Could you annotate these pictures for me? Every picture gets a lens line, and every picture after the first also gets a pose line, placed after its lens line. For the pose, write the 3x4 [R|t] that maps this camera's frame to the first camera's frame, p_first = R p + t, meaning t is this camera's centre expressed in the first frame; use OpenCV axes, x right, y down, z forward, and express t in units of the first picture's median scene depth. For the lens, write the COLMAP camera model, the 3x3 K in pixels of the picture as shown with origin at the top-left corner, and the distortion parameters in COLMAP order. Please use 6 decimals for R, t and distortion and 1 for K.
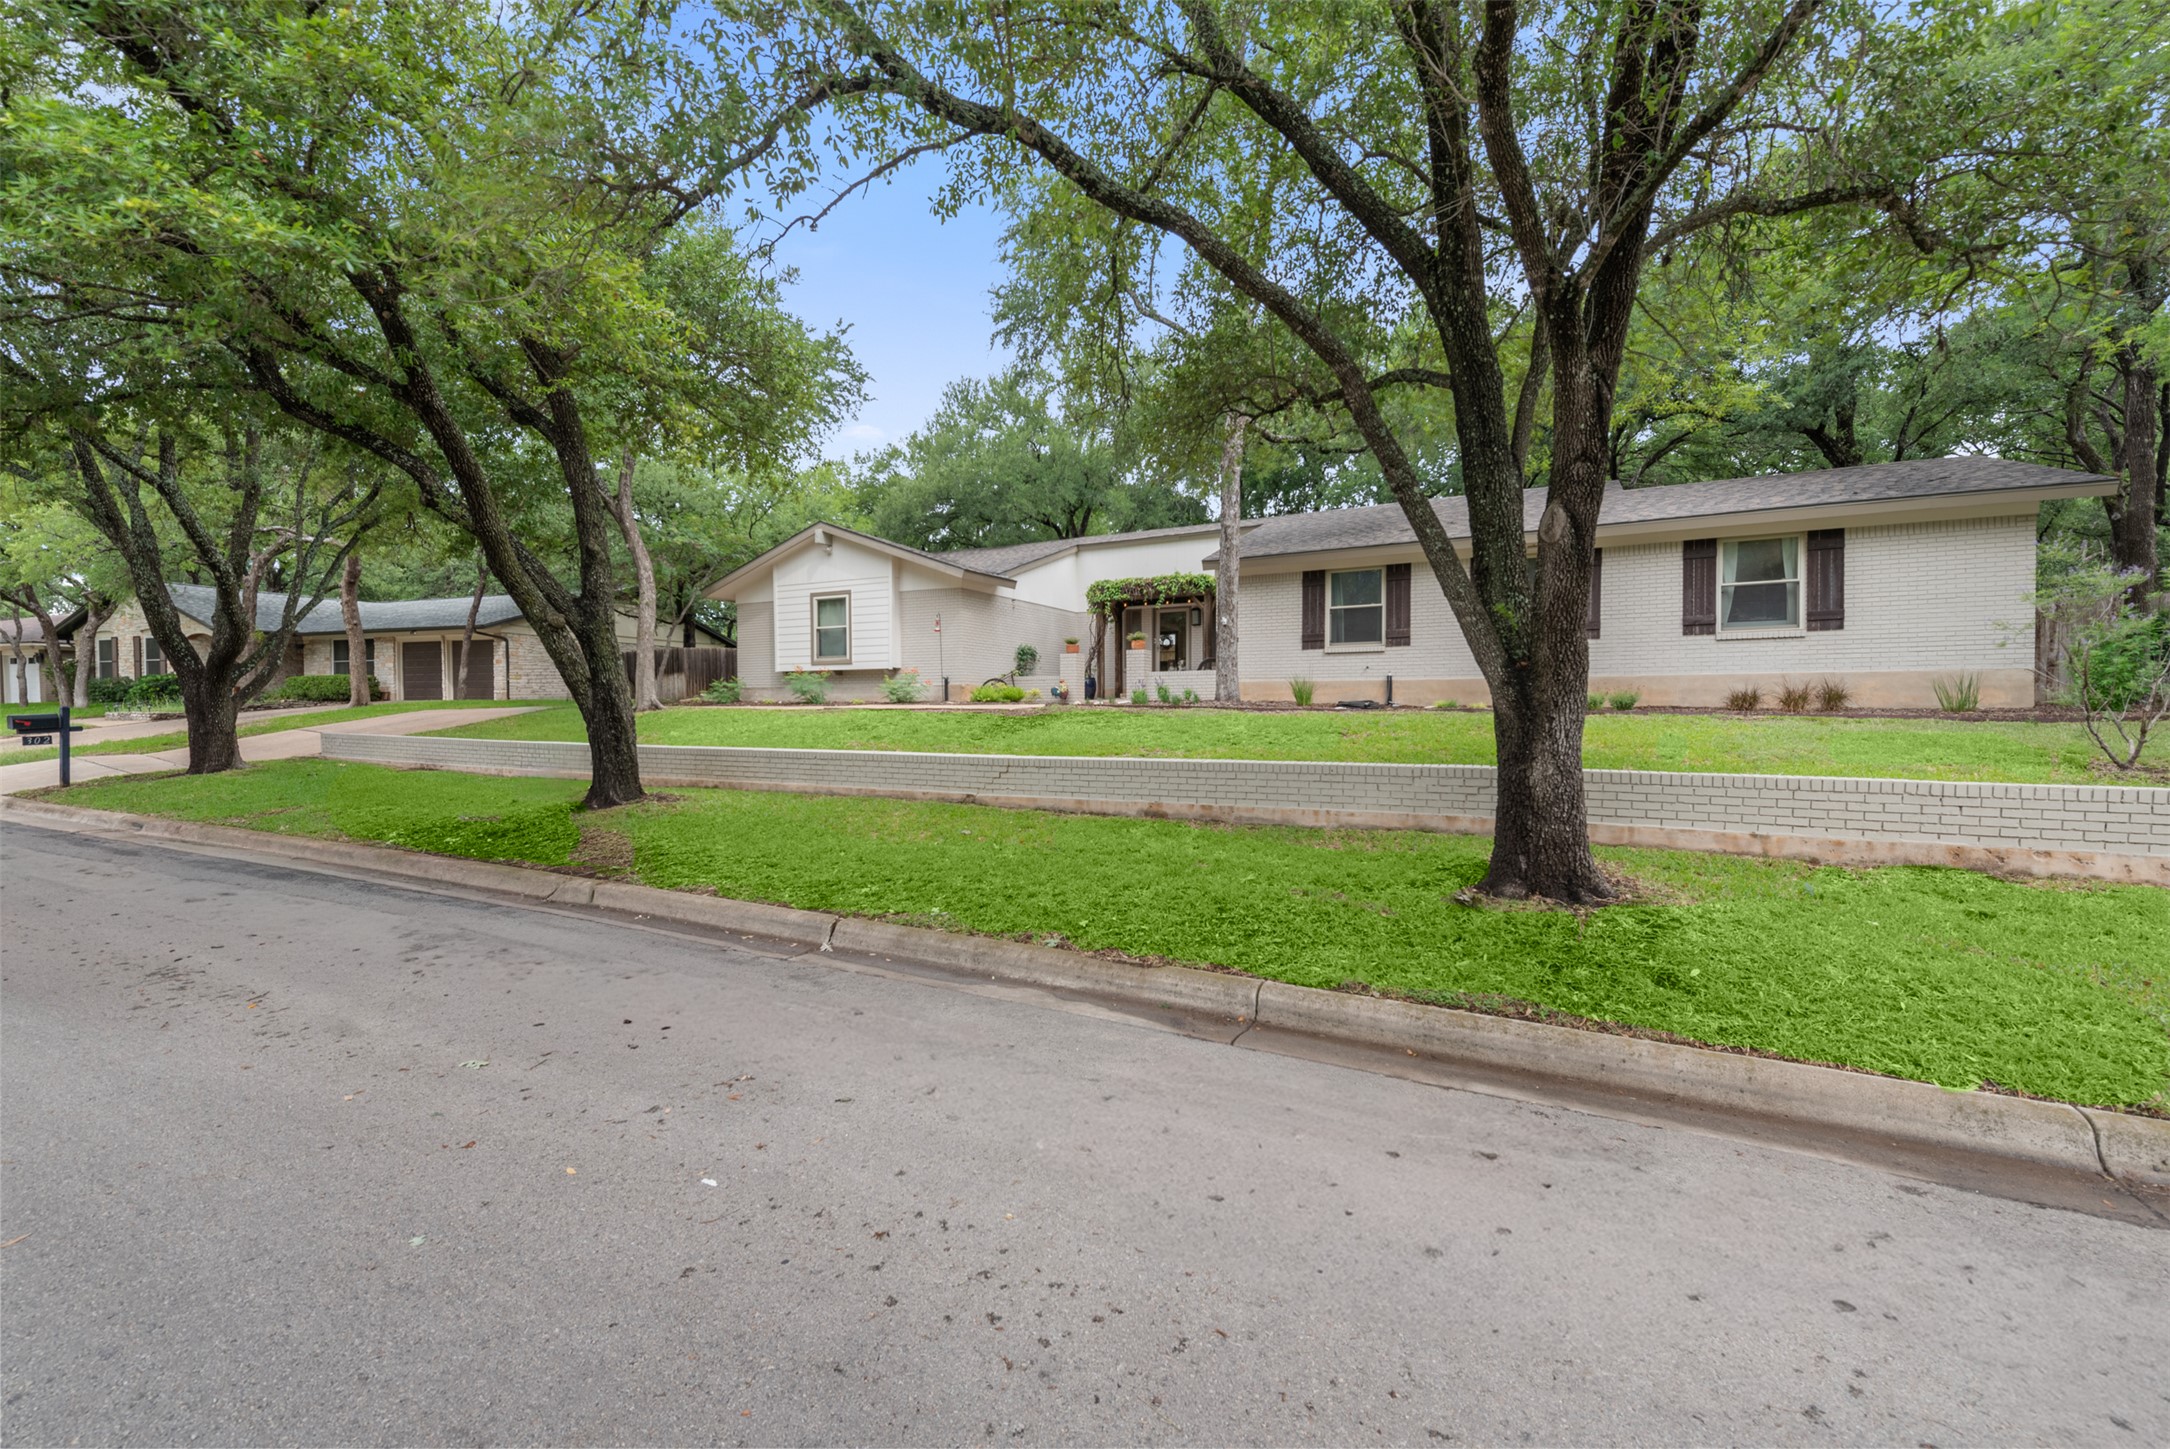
lens RADIAL K [[849.4, 0, 1085.2], [0, 849.4, 716.9], [0, 0, 1]] dist [0.015832, -0.004157]
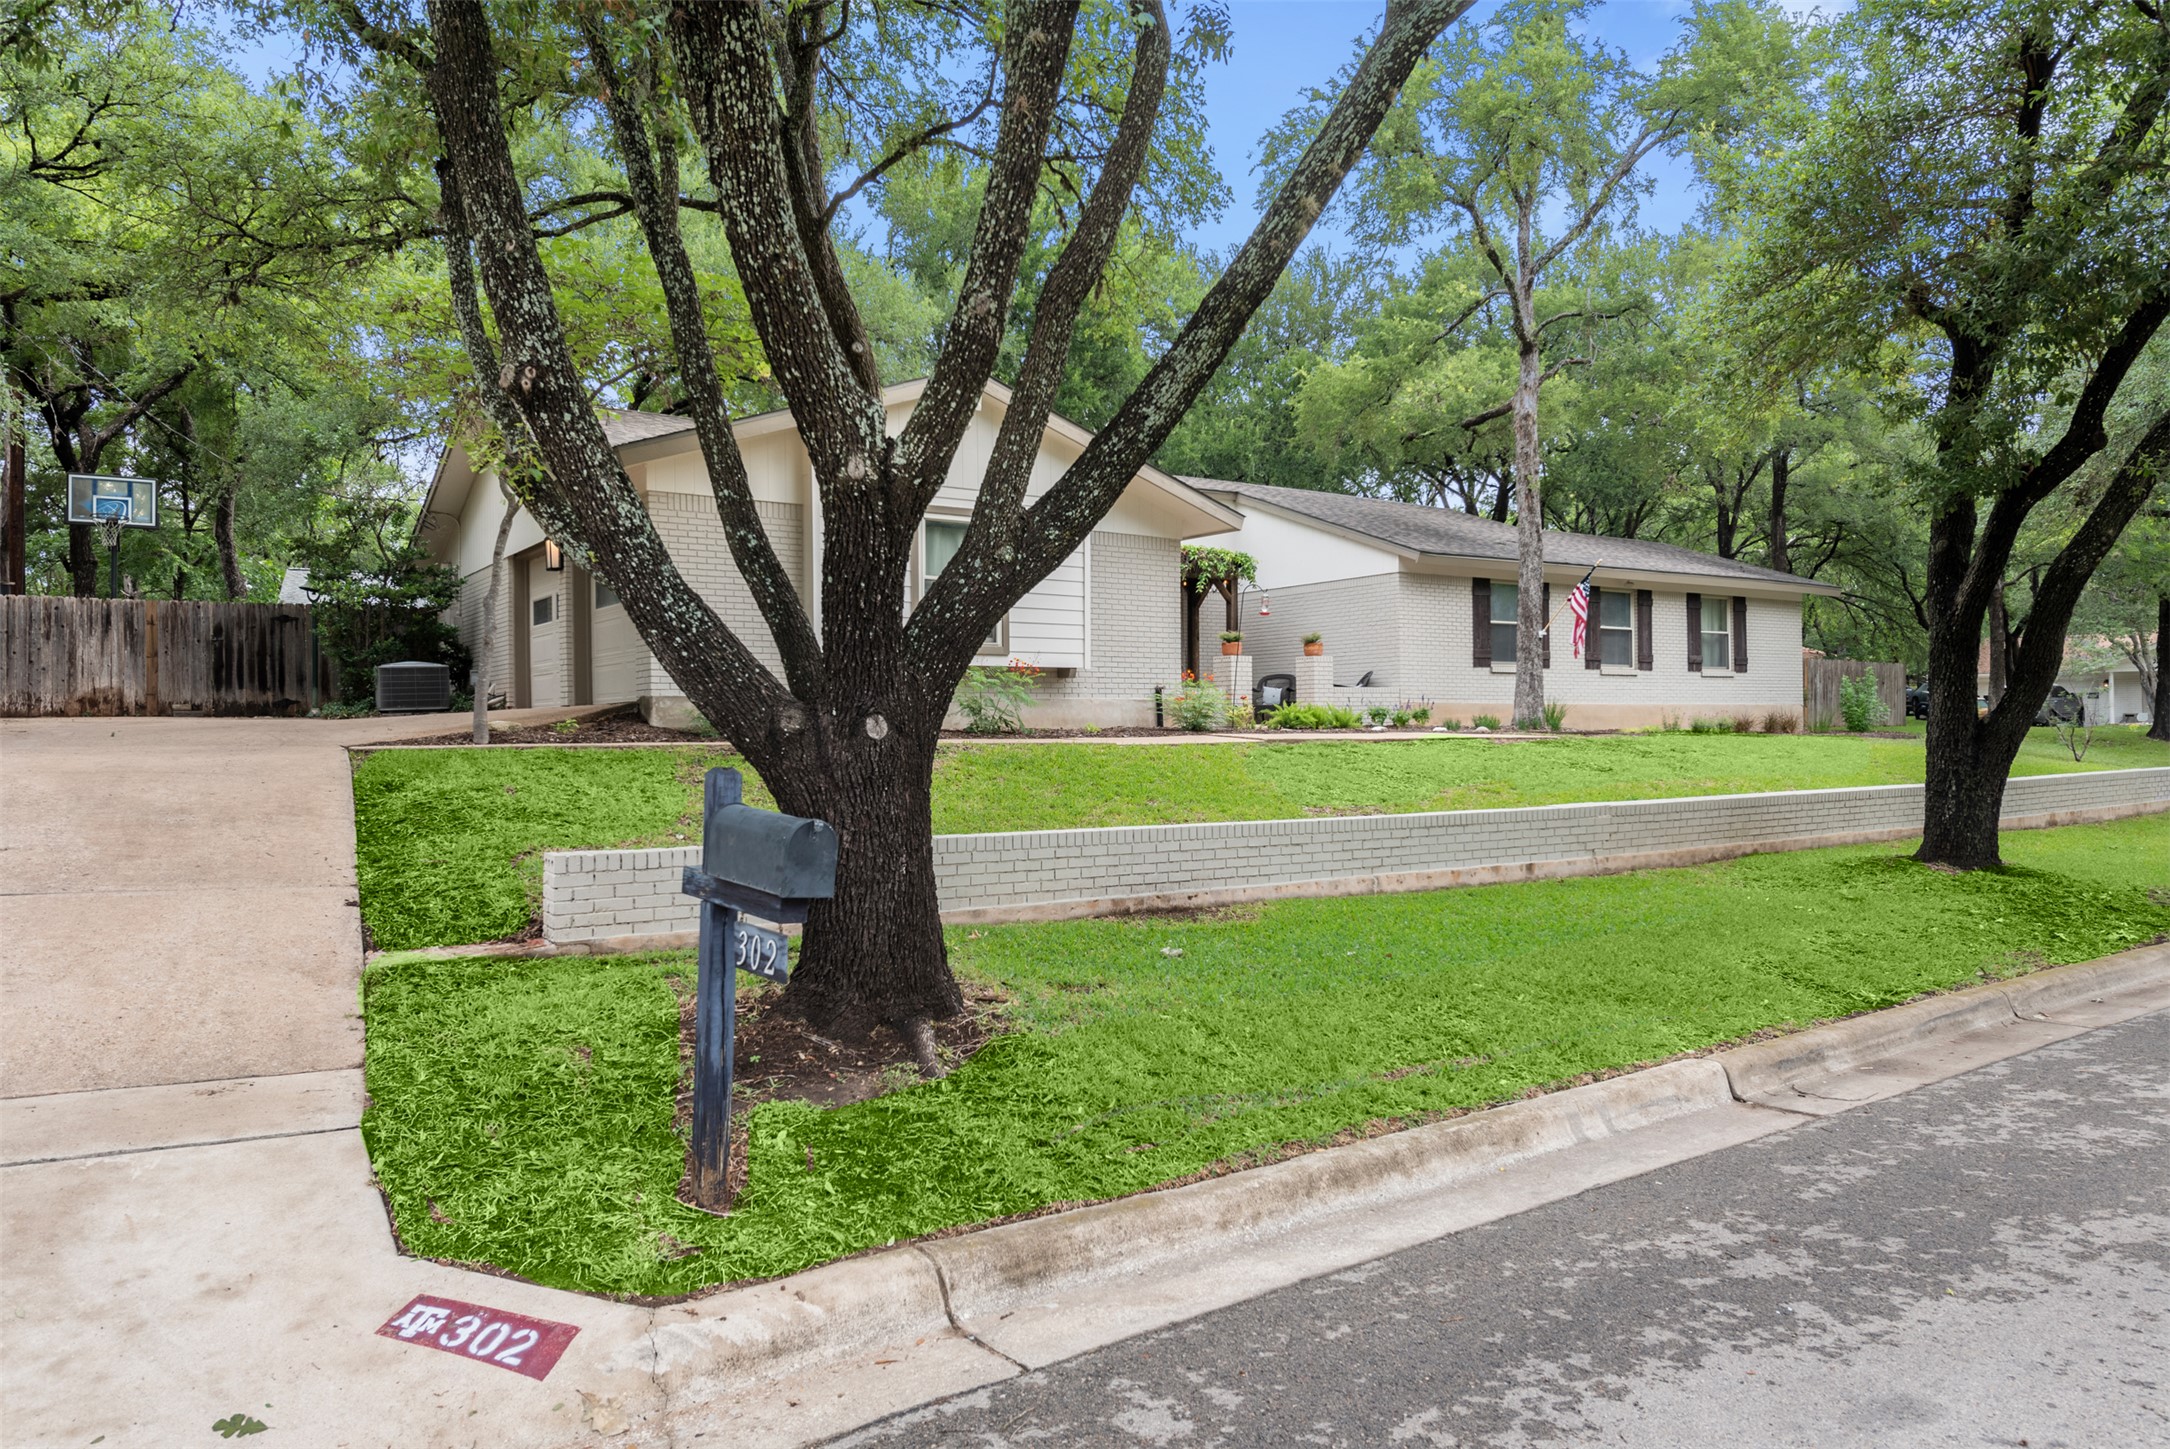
lens RADIAL K [[1421.8, 0, 1080.7], [0, 1421.8, 729.2], [0, 0, 1]] dist [0.024582, -0.010964]
pose [[0.472203, -0.002480, 0.881487, -1.003722], [0.018393, 0.999806, -0.007041, -0.010820], [-0.881298, 0.019538, 0.472157, 0.550484]]
